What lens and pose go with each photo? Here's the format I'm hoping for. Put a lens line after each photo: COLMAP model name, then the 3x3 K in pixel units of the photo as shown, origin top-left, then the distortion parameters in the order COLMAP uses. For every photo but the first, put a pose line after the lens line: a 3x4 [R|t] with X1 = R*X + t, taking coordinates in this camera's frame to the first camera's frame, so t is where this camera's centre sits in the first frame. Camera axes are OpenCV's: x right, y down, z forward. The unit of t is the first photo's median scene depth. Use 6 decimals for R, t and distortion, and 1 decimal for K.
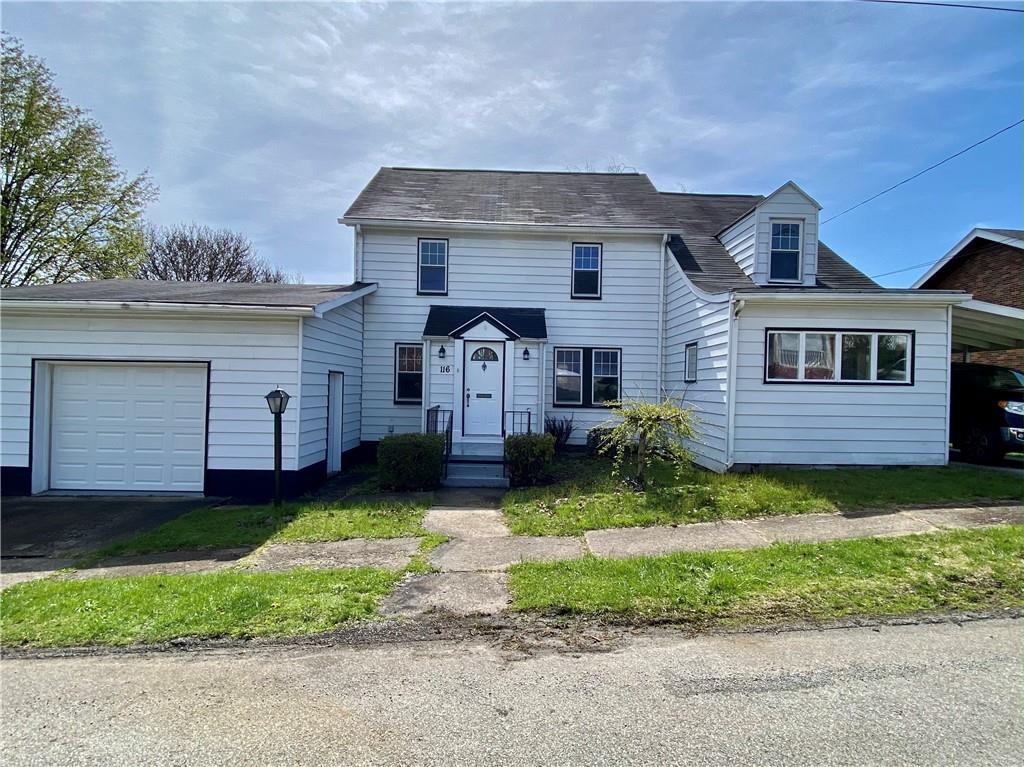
lens RADIAL K [[502.1, 0, 507.4], [0, 502.1, 394.1], [0, 0, 1]] dist [-0.000455, -0.000496]
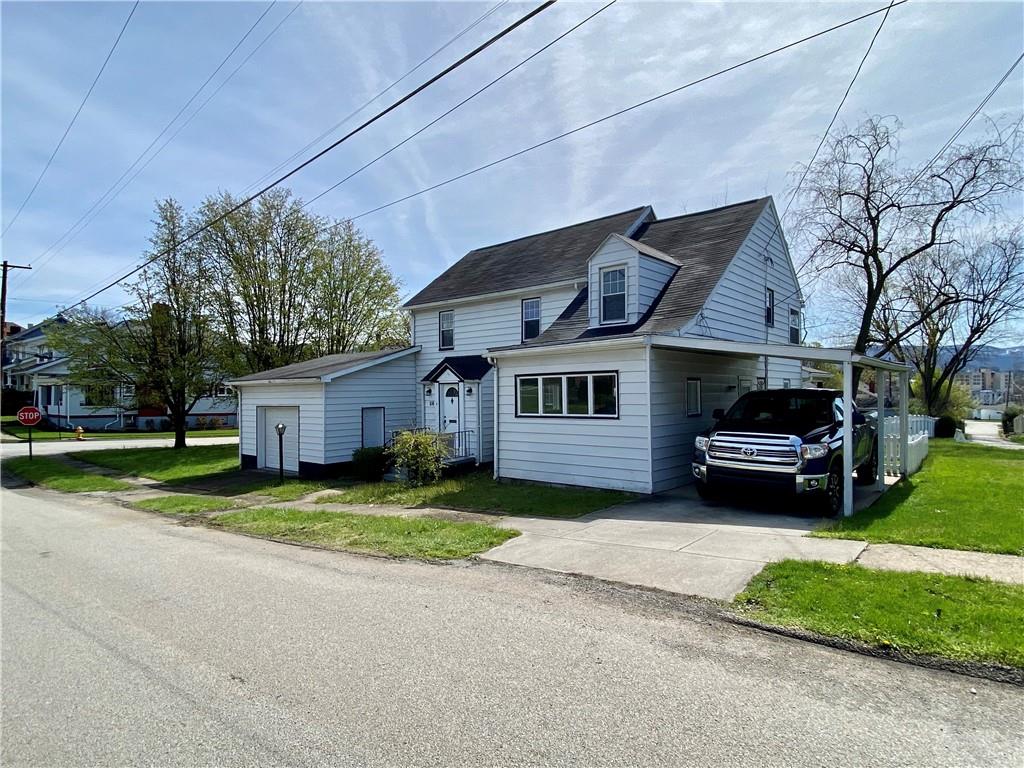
lens RADIAL K [[540.2, 0, 512.4], [0, 540.2, 377.0], [0, 0, 1]] dist [0.002598, -0.000057]
pose [[0.759859, -0.048698, -0.648262, 1.104059], [0.023206, 0.998587, -0.047814, -0.045493], [0.649674, 0.021289, 0.759915, -0.060073]]
